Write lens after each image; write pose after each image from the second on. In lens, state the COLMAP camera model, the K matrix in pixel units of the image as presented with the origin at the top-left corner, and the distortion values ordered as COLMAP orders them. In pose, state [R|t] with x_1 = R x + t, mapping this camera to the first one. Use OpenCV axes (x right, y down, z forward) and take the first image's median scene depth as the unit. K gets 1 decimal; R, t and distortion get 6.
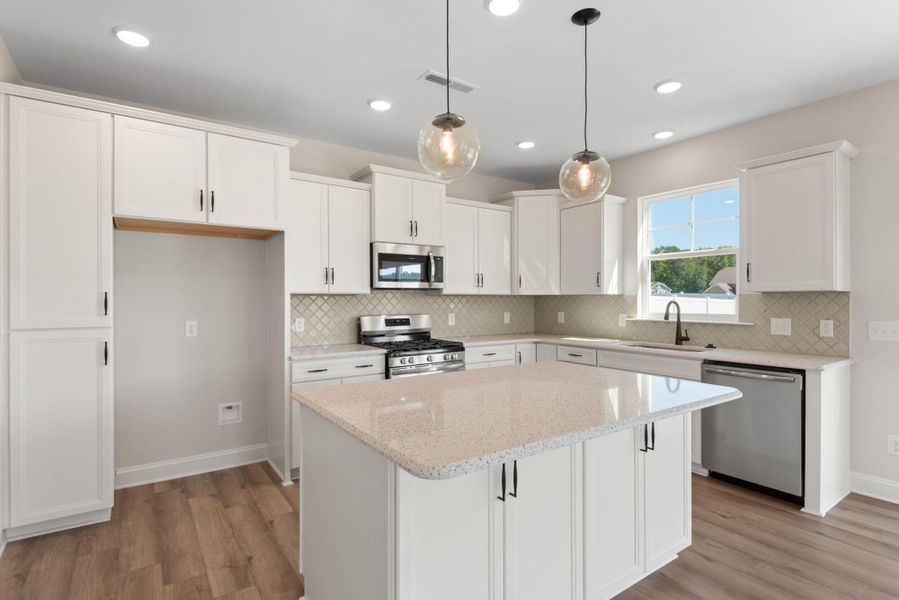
lens RADIAL K [[439.5, 0, 444.2], [0, 439.5, 297.1], [0, 0, 1]] dist [0.005170, -0.003967]
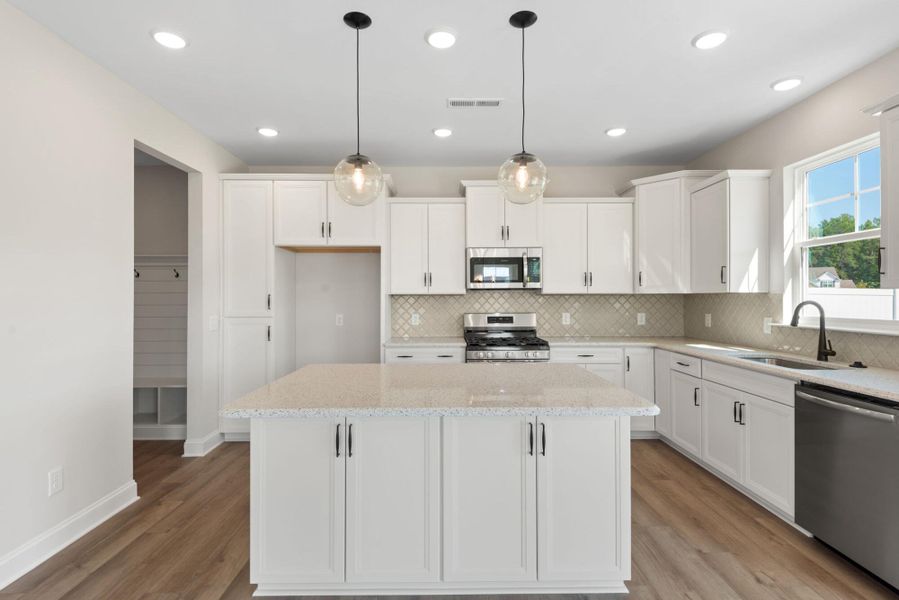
lens RADIAL K [[439.5, 0, 453.1], [0, 439.5, 296.7], [0, 0, 1]] dist [0.005170, -0.003967]
pose [[0.829495, -0.001958, -0.558511, 0.418249], [0.003816, 0.999990, 0.002162, -0.002839], [0.558501, -0.003925, 0.829495, 0.040364]]
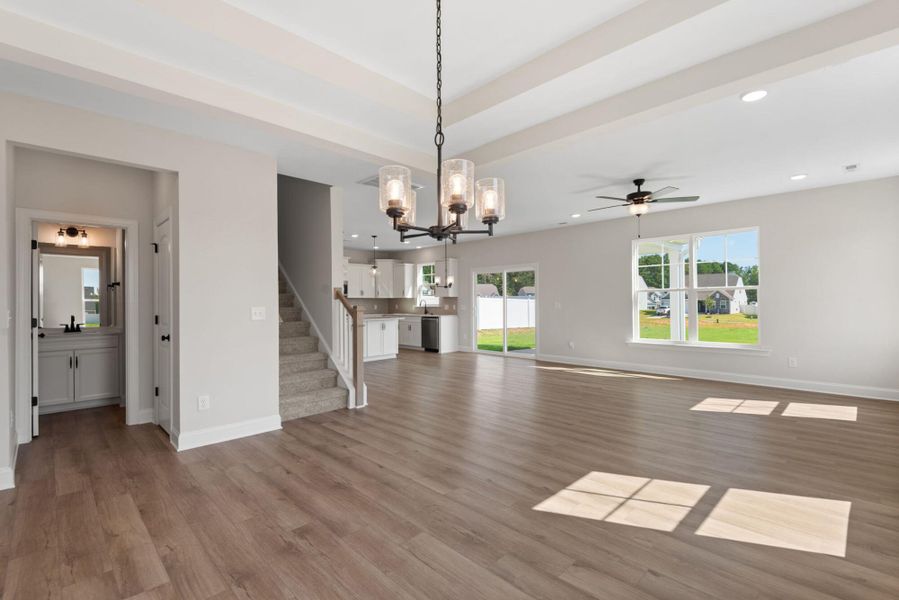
lens RADIAL K [[409.4, 0, 446.0], [0, 409.4, 301.9], [0, 0, 1]] dist [0.020418, 0.000208]
pose [[0.985610, -0.003934, 0.168992, 0.184105], [0.003208, 0.999984, 0.004571, 0.008726], [-0.169007, -0.003963, 0.985607, -1.791296]]
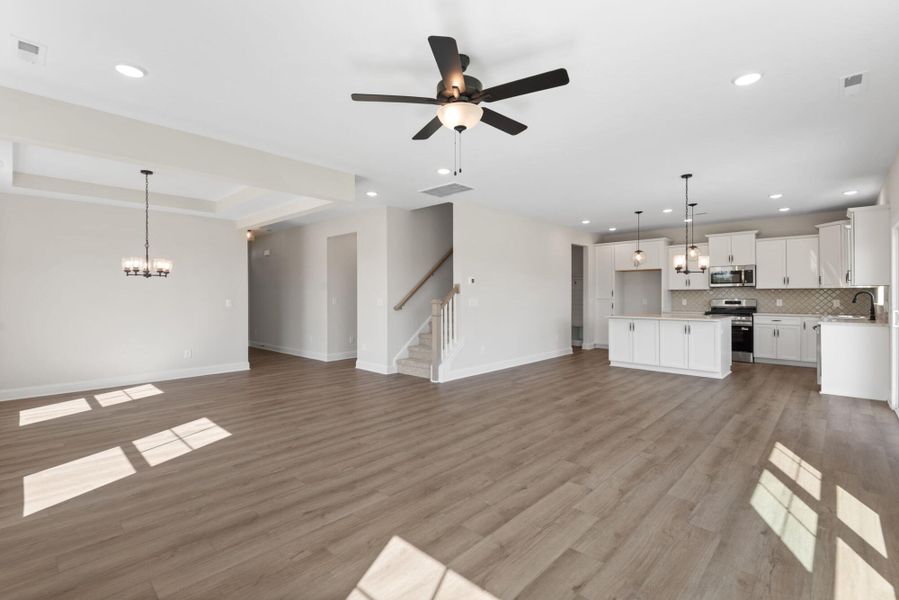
lens RADIAL K [[409.4, 0, 443.3], [0, 409.4, 293.6], [0, 0, 1]] dist [0.020418, 0.000208]
pose [[0.192901, -0.004470, -0.981208, 1.636845], [0.008378, 0.999961, -0.002909, 0.008515], [0.981183, -0.007660, 0.192930, -0.770938]]
